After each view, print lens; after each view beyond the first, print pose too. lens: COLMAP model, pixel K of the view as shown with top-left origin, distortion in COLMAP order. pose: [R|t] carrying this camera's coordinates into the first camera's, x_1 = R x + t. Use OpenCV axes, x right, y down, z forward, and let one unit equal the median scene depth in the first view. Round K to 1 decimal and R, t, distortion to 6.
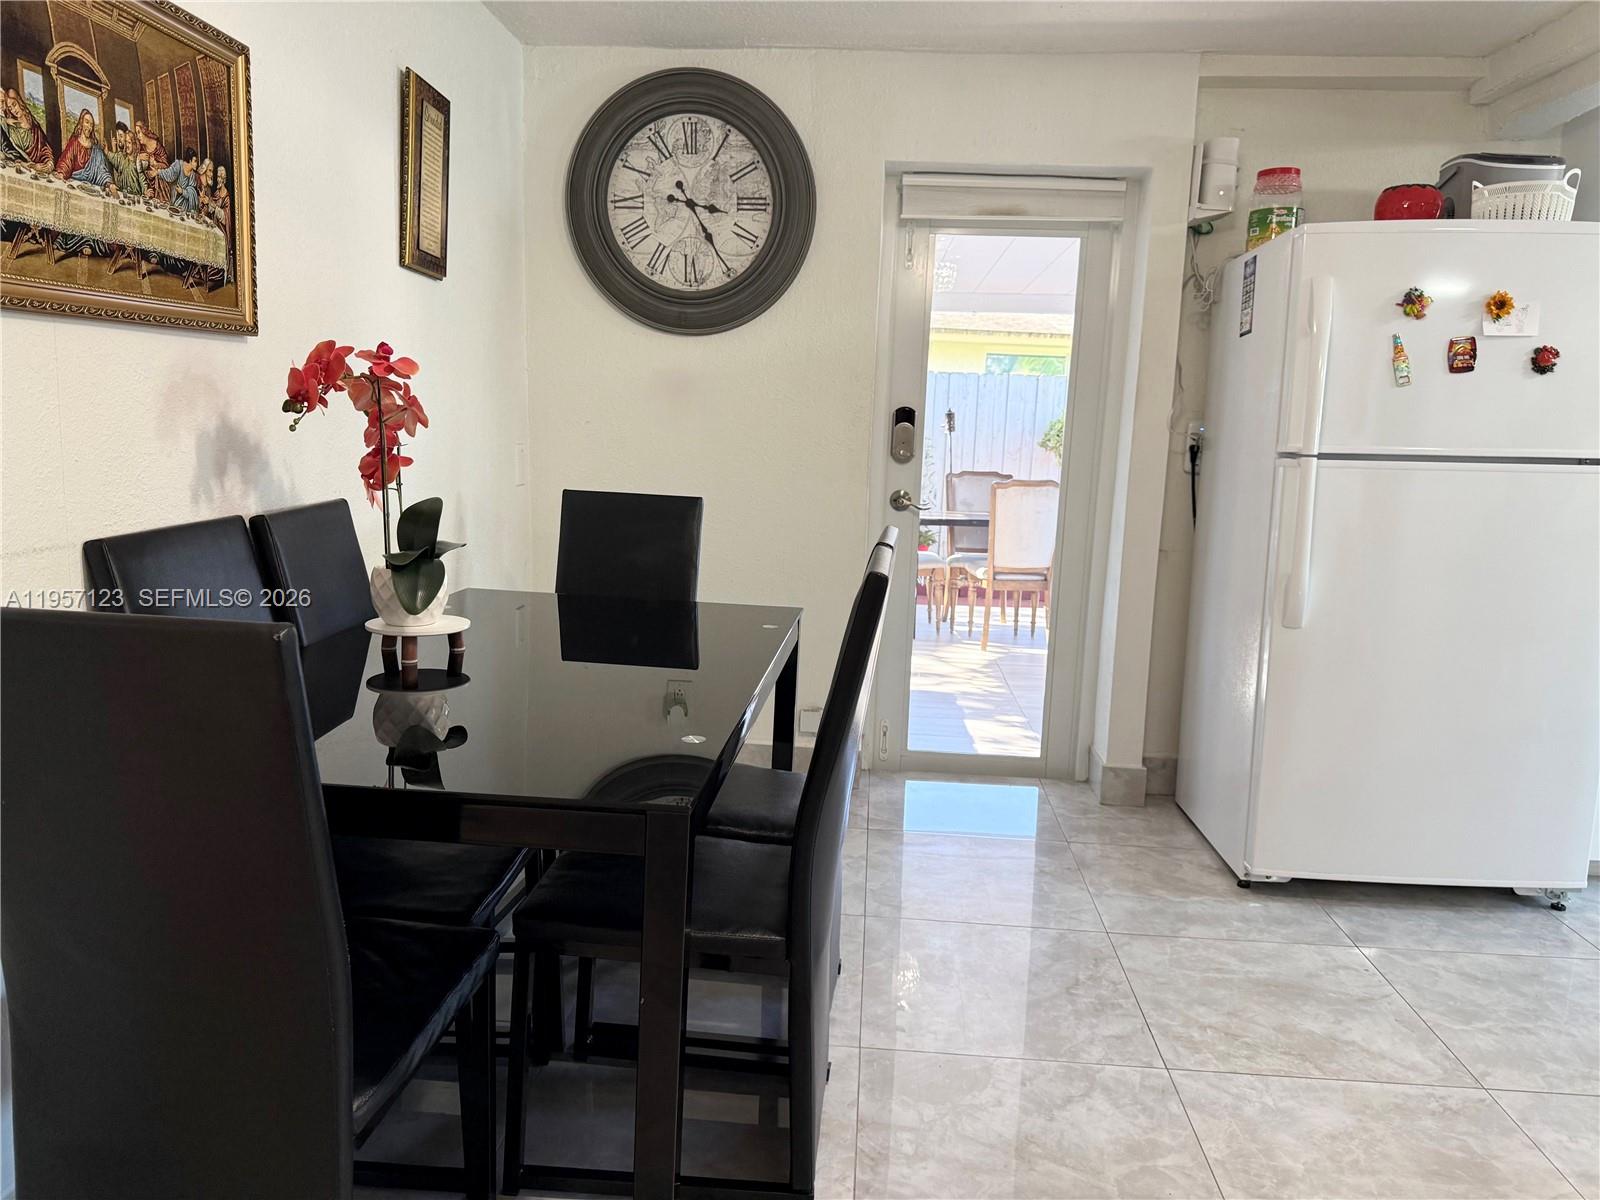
lens RADIAL K [[1123.8, 0, 831.9], [0, 1123.8, 617.0], [0, 0, 1]] dist [0.078501, -0.078469]
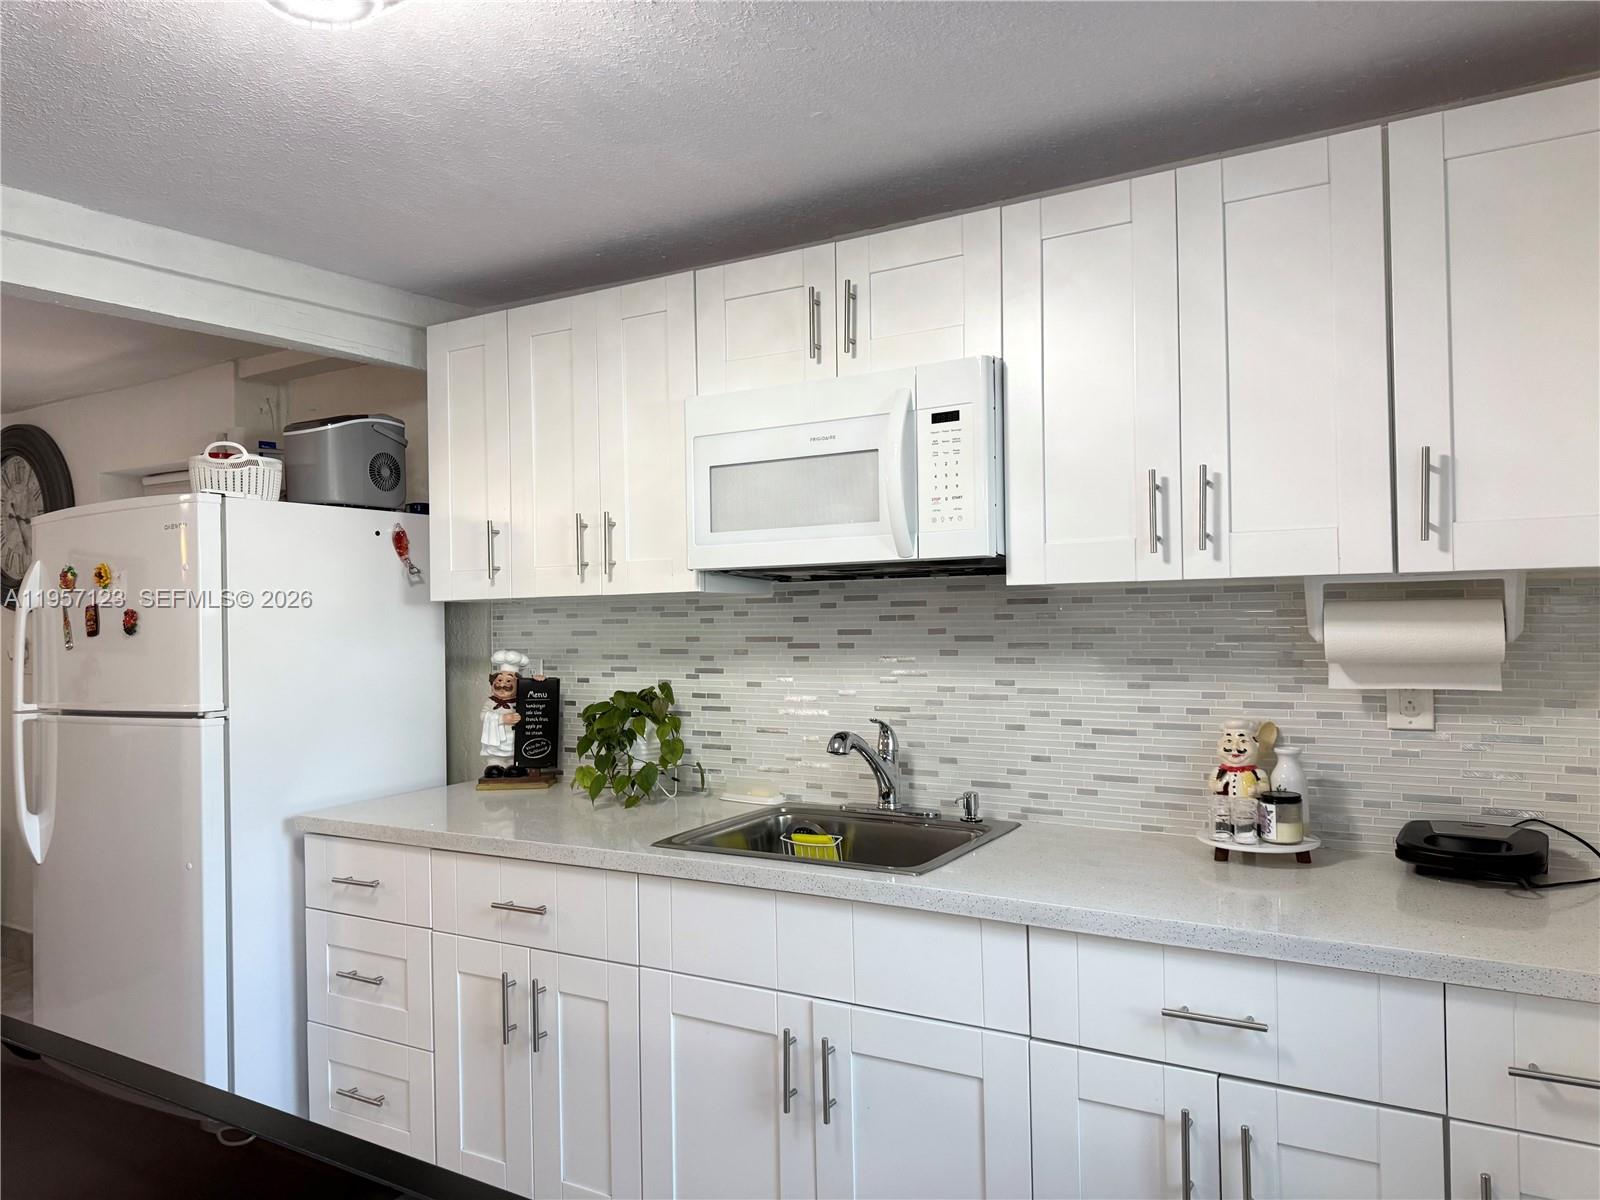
lens RADIAL K [[1123.8, 0, 788.7], [0, 1123.8, 605.5], [0, 0, 1]] dist [0.078501, -0.078469]
pose [[0.871838, -0.055827, -0.486603, 2.408842], [-0.032197, 0.984802, -0.170671, -0.109293], [0.488736, 0.164465, 0.856790, 0.542990]]
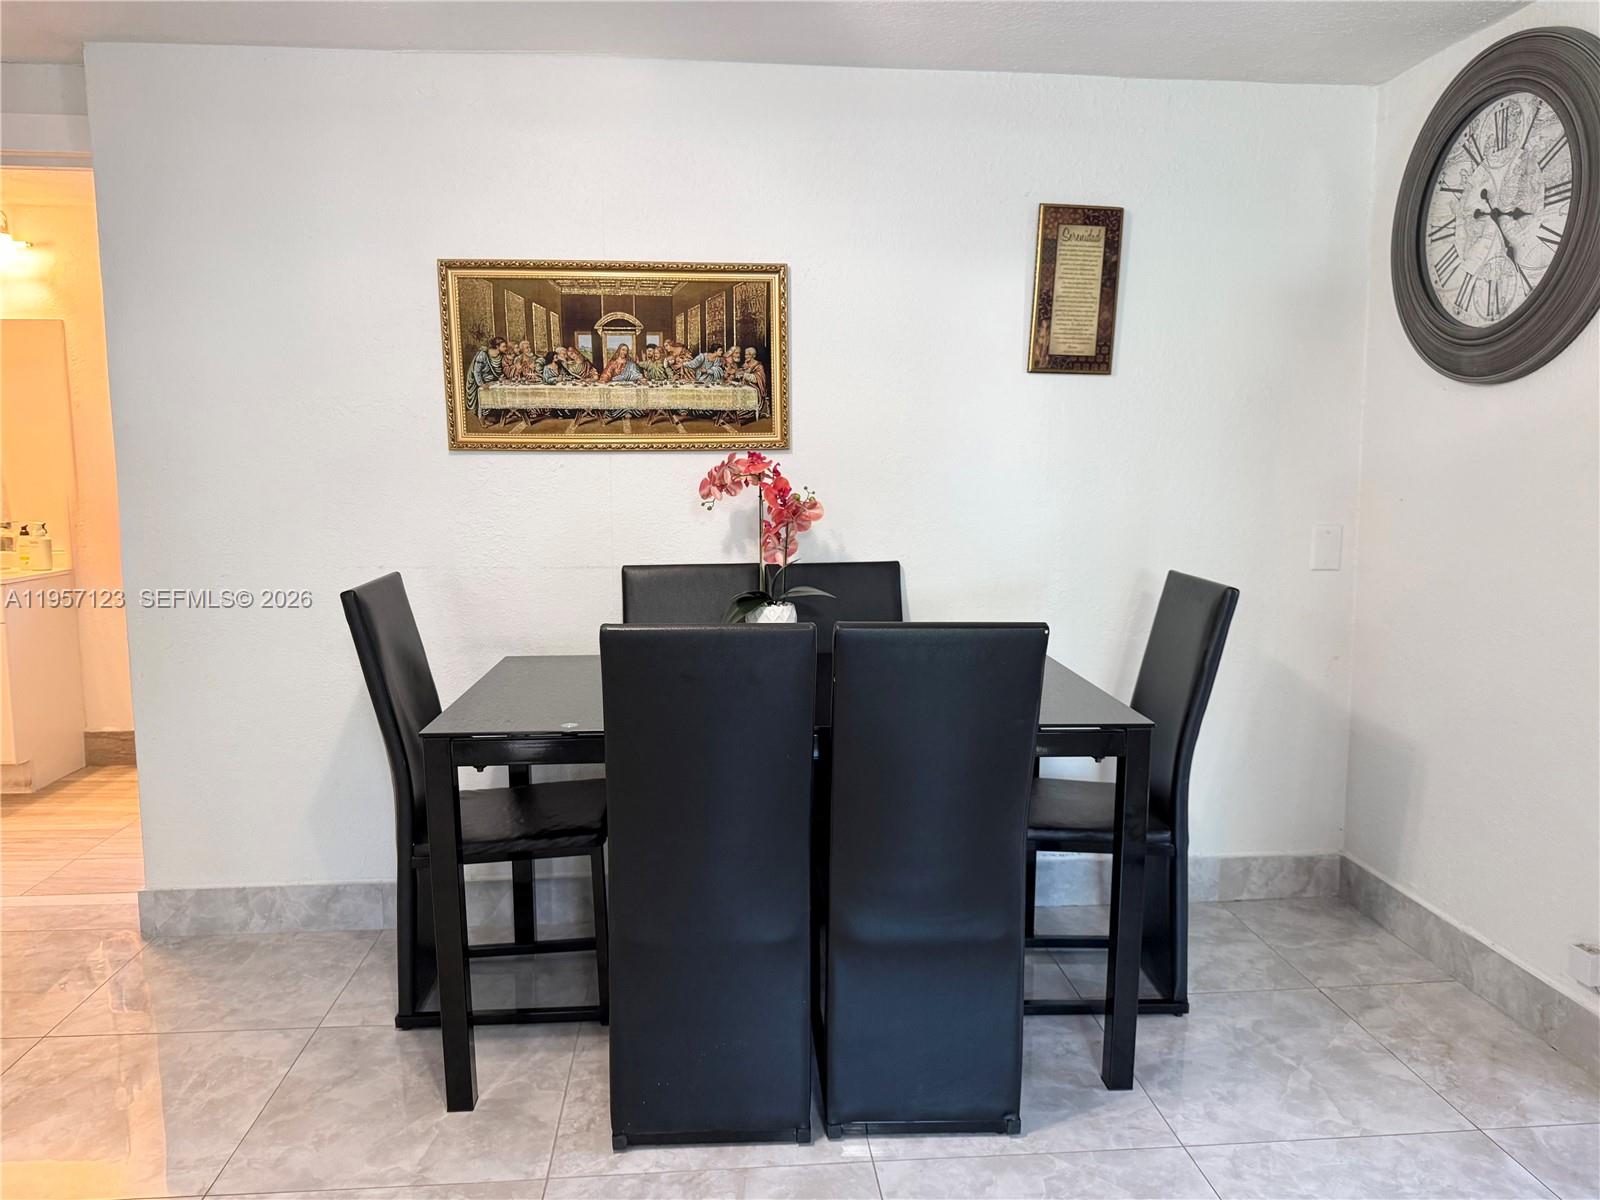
lens RADIAL K [[1123.8, 0, 809.8], [0, 1123.8, 603.3], [0, 0, 1]] dist [0.078501, -0.078469]
pose [[0.142967, 0.092133, -0.985430, 1.054555], [-0.166535, 0.983701, 0.067810, -0.157468], [0.975616, 0.154414, 0.155980, 0.868721]]
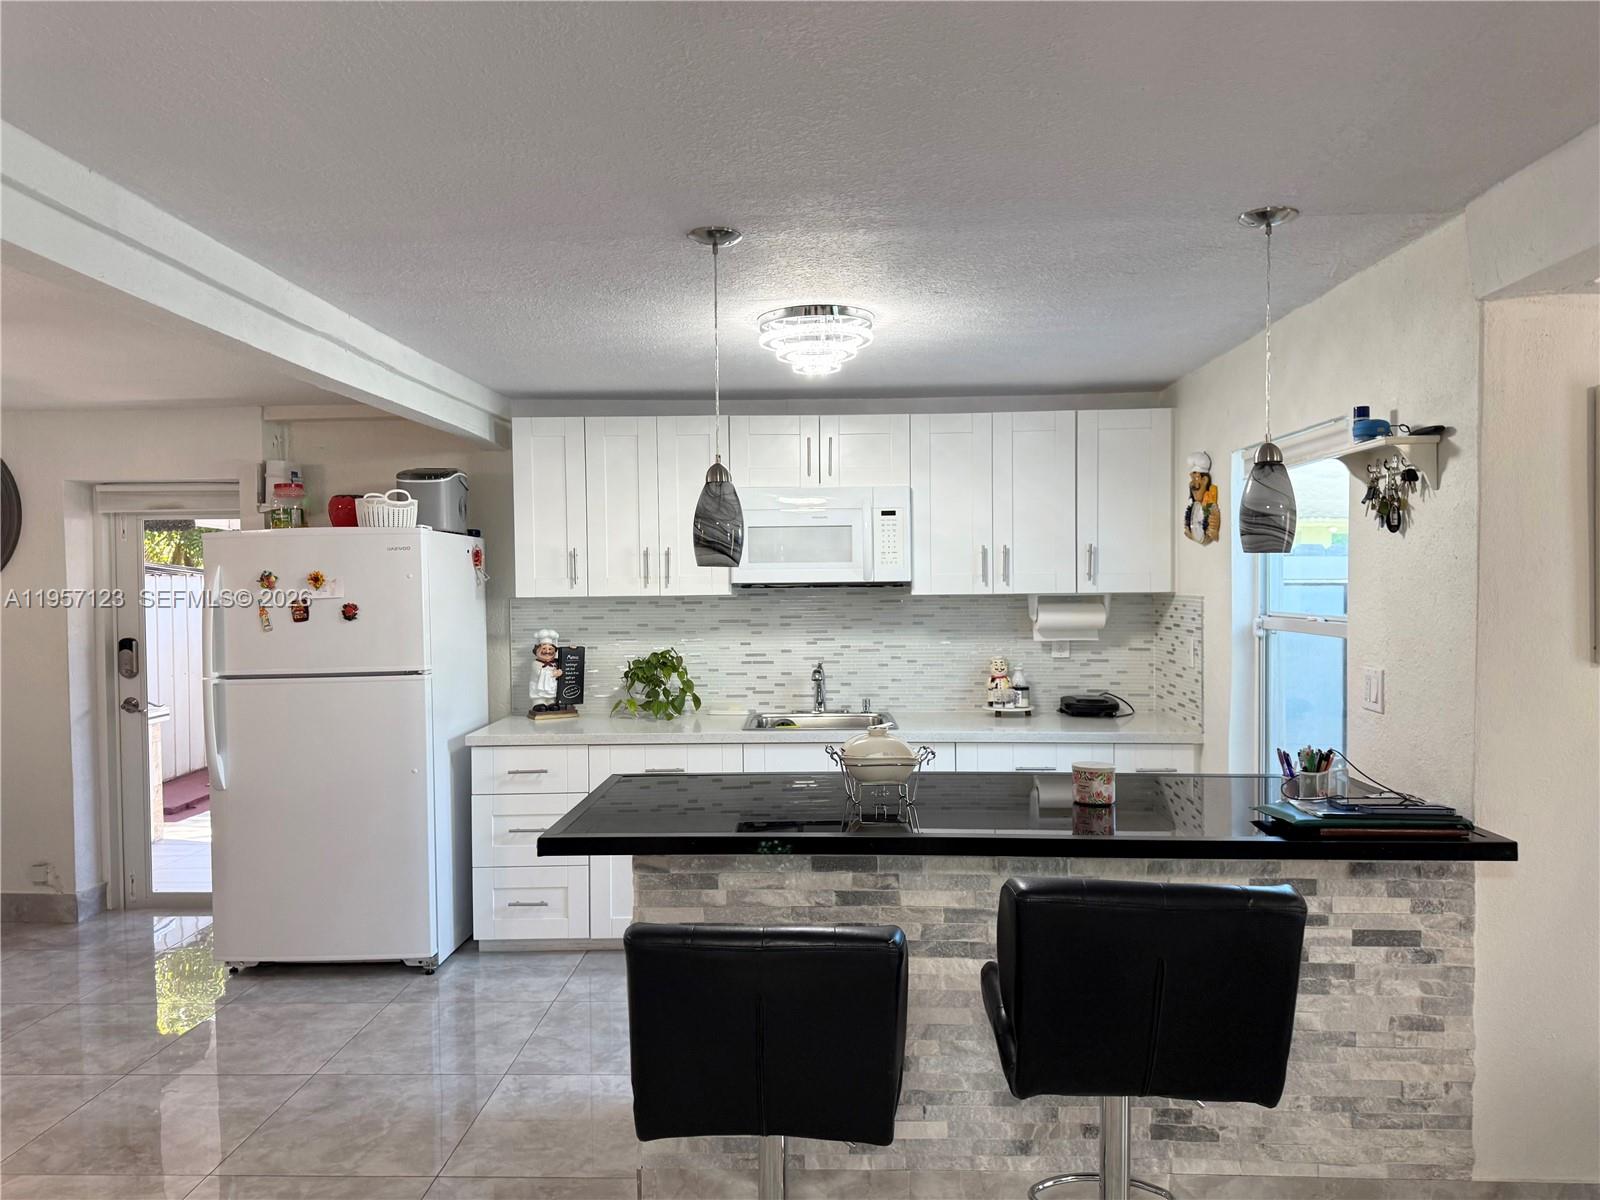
lens RADIAL K [[1123.8, 0, 780.1], [0, 1123.8, 628.6], [0, 0, 1]] dist [0.078501, -0.078469]
pose [[0.998932, -0.046197, 0.001302, 1.735496], [0.045978, 0.990555, -0.129181, 0.041598], [0.004678, 0.129103, 0.991620, -0.788633]]
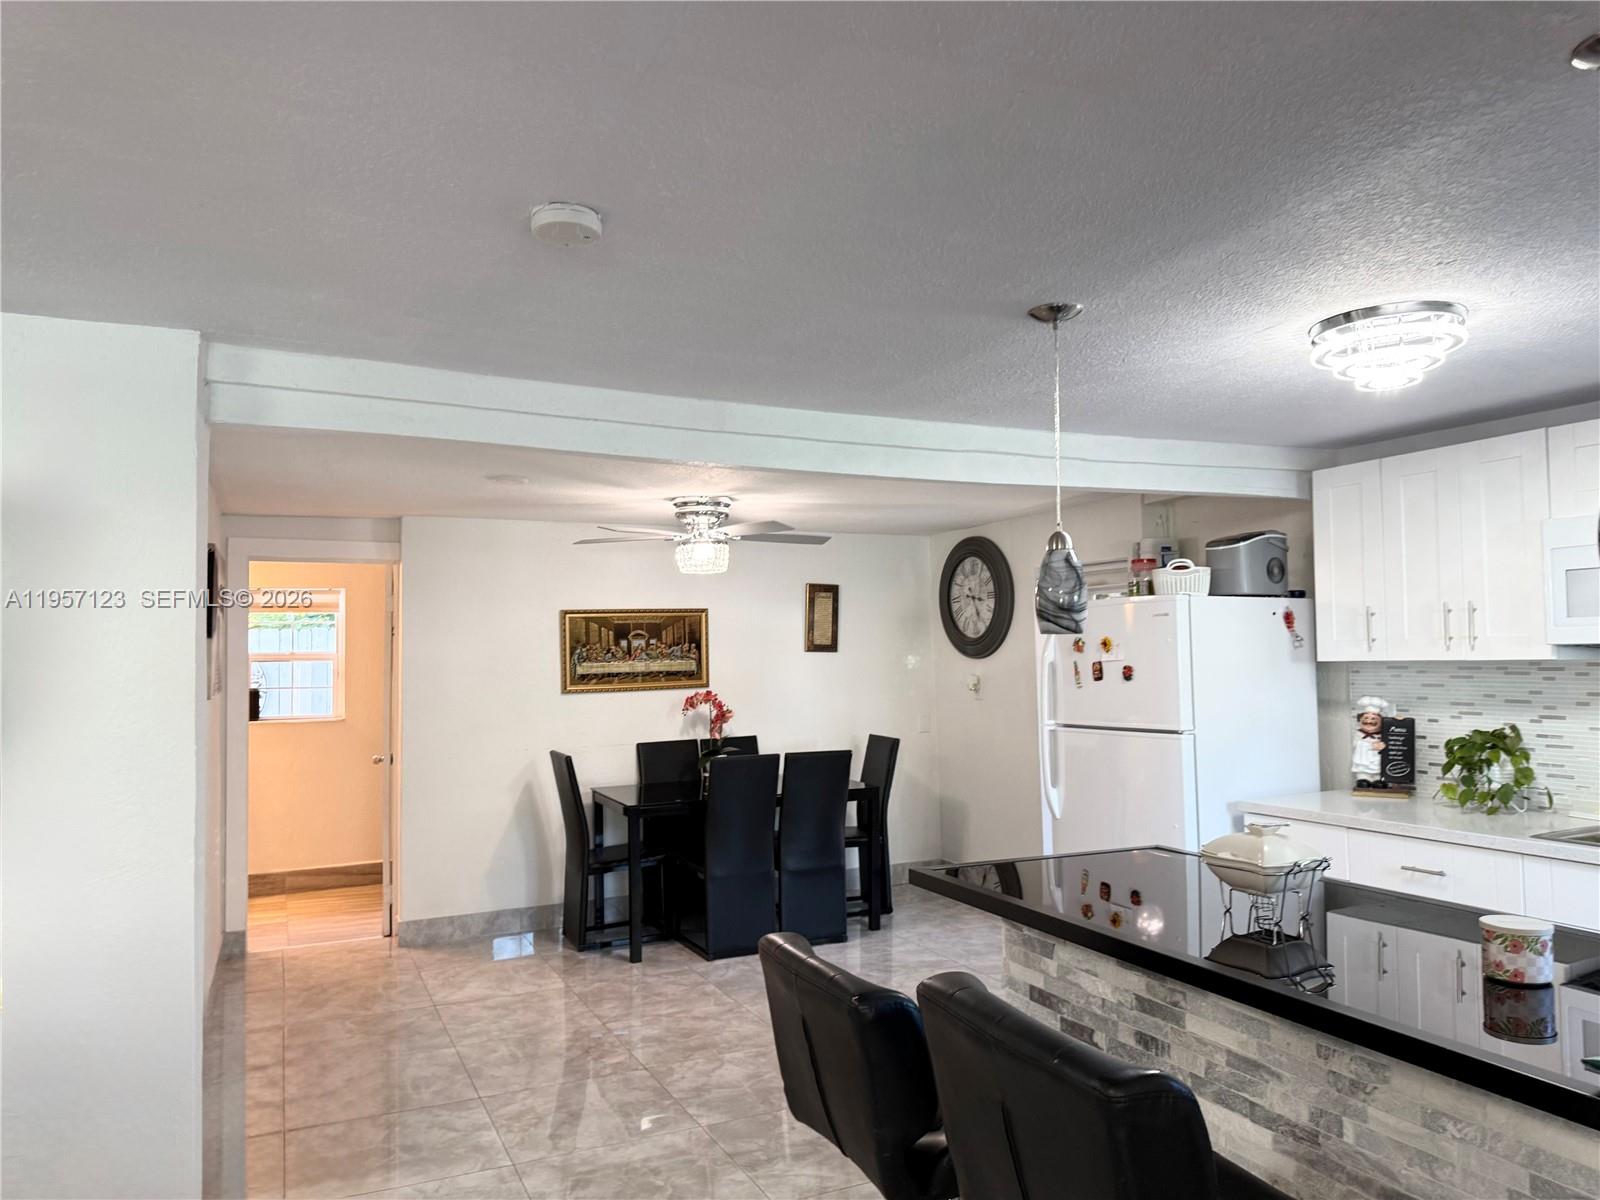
lens RADIAL K [[1123.8, 0, 811.8], [0, 1123.8, 605.5], [0, 0, 1]] dist [0.078501, -0.078469]
pose [[0.483333, -0.080845, -0.871696, 2.736743], [-0.116354, 0.980960, -0.155494, 0.001309], [0.867670, 0.176581, 0.464724, -0.357812]]
